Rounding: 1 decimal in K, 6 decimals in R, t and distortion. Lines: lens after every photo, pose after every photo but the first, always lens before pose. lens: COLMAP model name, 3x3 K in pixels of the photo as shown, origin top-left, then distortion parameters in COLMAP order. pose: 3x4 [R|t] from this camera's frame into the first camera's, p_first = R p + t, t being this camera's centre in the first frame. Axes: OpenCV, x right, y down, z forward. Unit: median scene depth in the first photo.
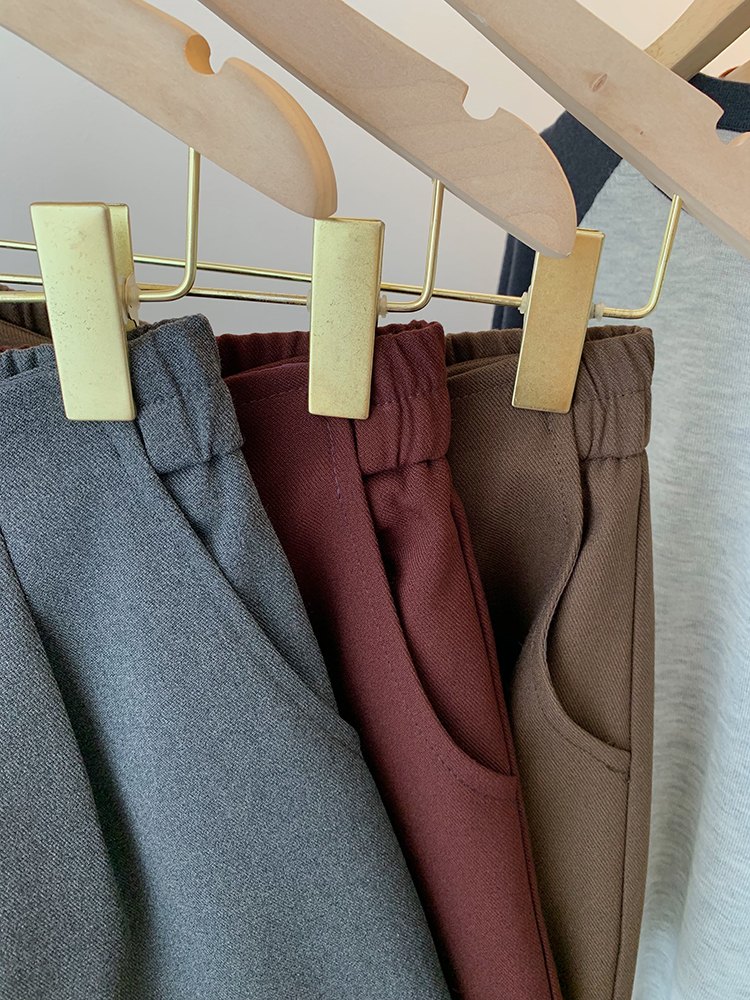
lens RADIAL K [[752.0, 0, 375.0], [0, 752.0, 500.0], [0, 0, 1]] dist [0.017240, 0.000190]
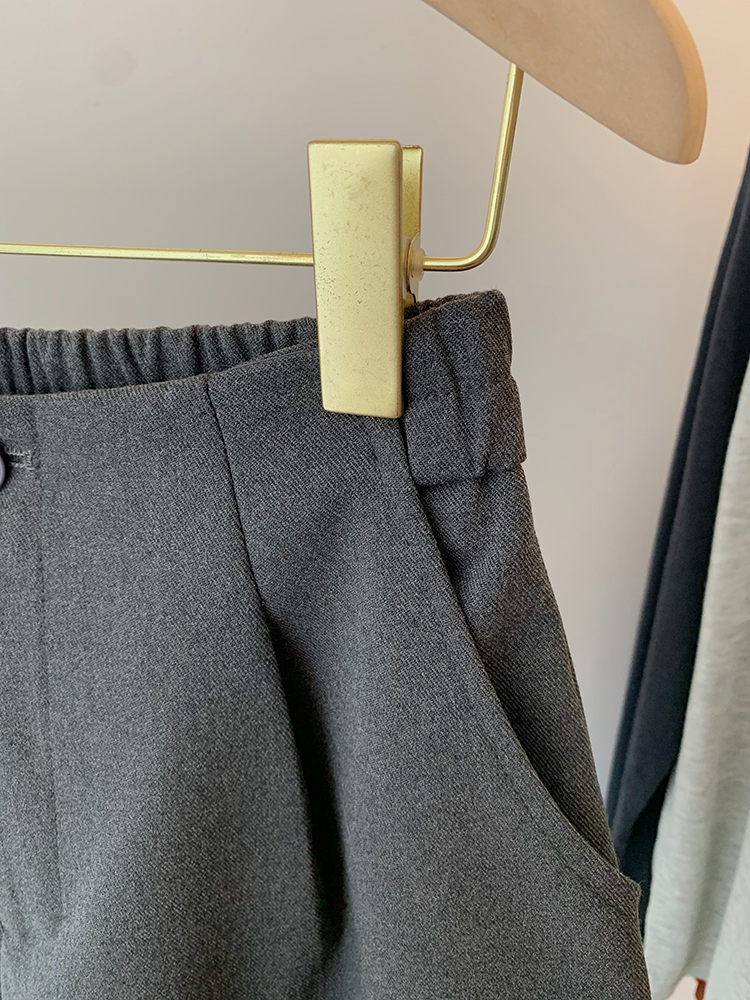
lens RADIAL K [[692.8, 0, 375.0], [0, 692.8, 500.0], [0, 0, 1]] dist [-0.074248, -0.000546]
pose [[0.930723, 0.131460, -0.341281, -0.077210], [-0.131440, 0.991050, 0.023292, -0.031994], [0.341289, 0.023179, 0.939673, 0.291773]]
